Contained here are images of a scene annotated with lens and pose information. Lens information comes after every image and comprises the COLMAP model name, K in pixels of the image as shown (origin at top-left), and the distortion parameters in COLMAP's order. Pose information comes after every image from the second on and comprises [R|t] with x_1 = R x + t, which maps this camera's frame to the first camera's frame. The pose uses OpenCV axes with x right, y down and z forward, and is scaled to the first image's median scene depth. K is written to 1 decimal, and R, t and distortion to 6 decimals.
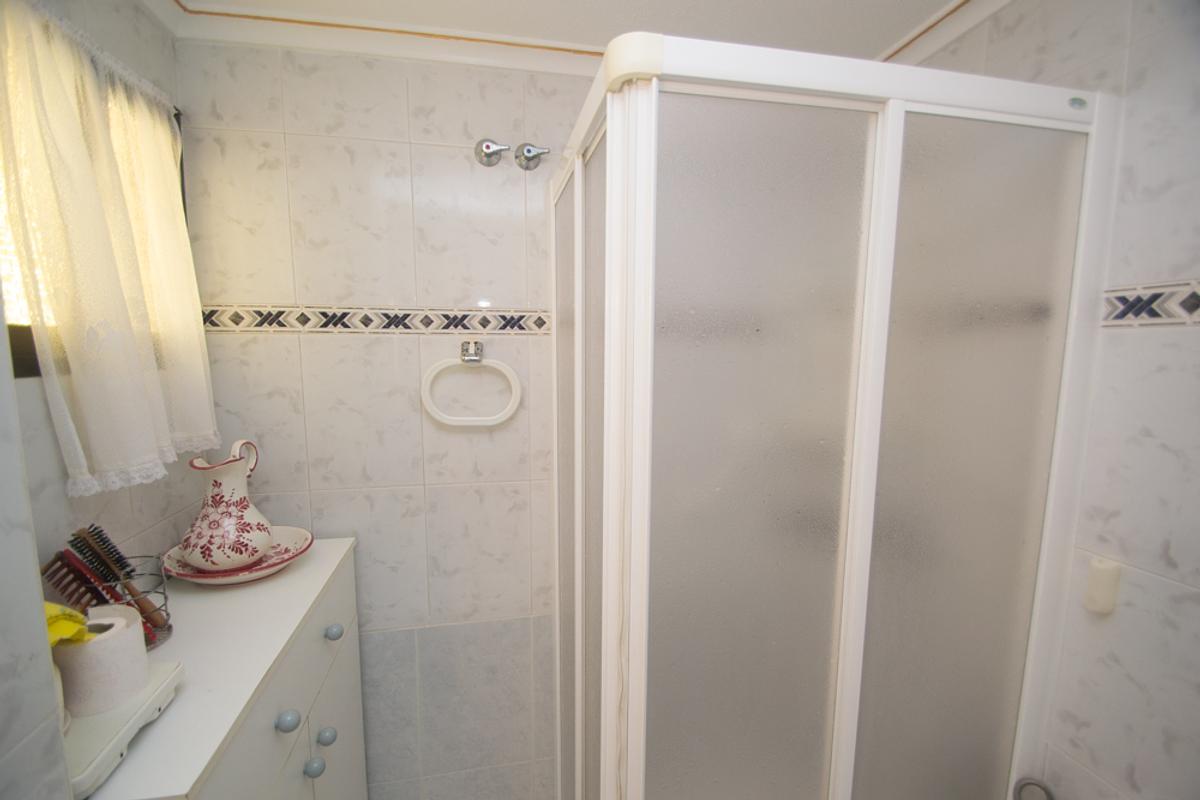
lens RADIAL K [[545.2, 0, 597.4], [0, 545.2, 431.0], [0, 0, 1]] dist [-0.000019, -0.009861]
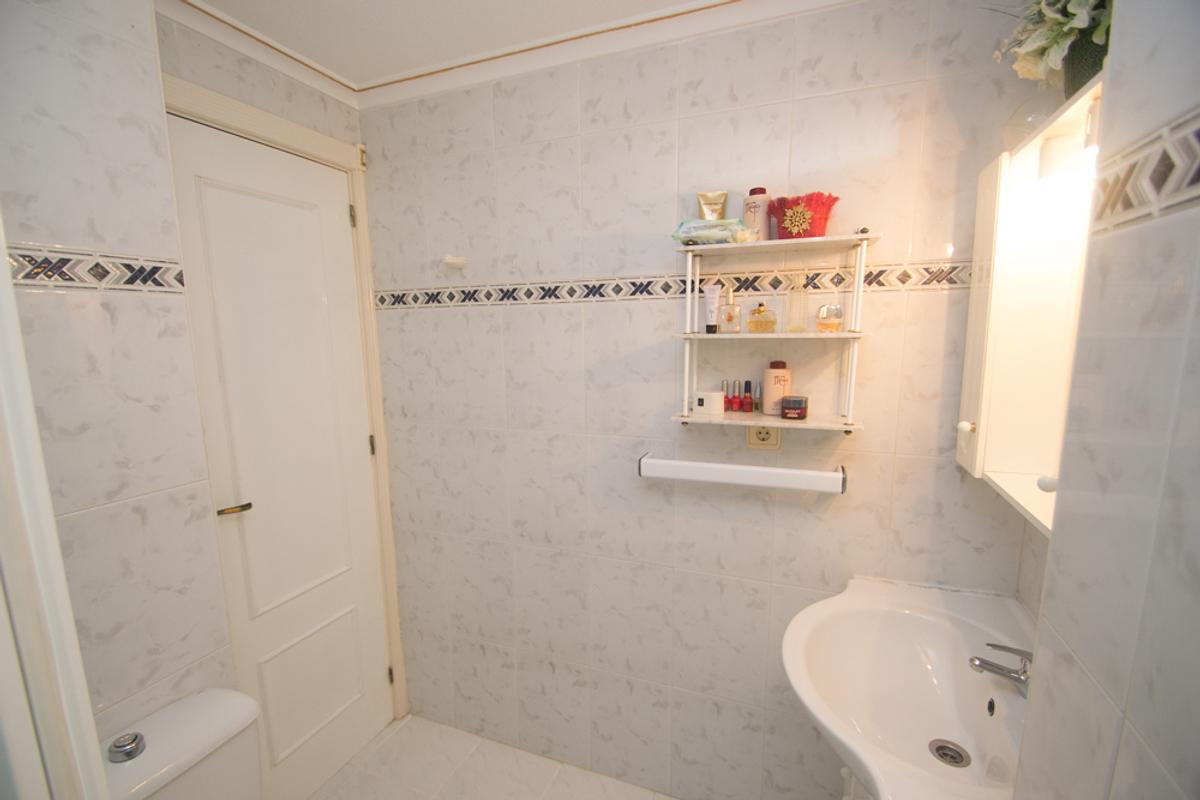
lens RADIAL K [[528.6, 0, 598.1], [0, 528.6, 413.4], [0, 0, 1]] dist [0.008825, -0.014613]
pose [[0.827960, 0.078824, -0.555220, 0.368799], [-0.054997, 0.996713, 0.059489, -0.011555], [0.558084, -0.018719, 0.829573, 0.084164]]
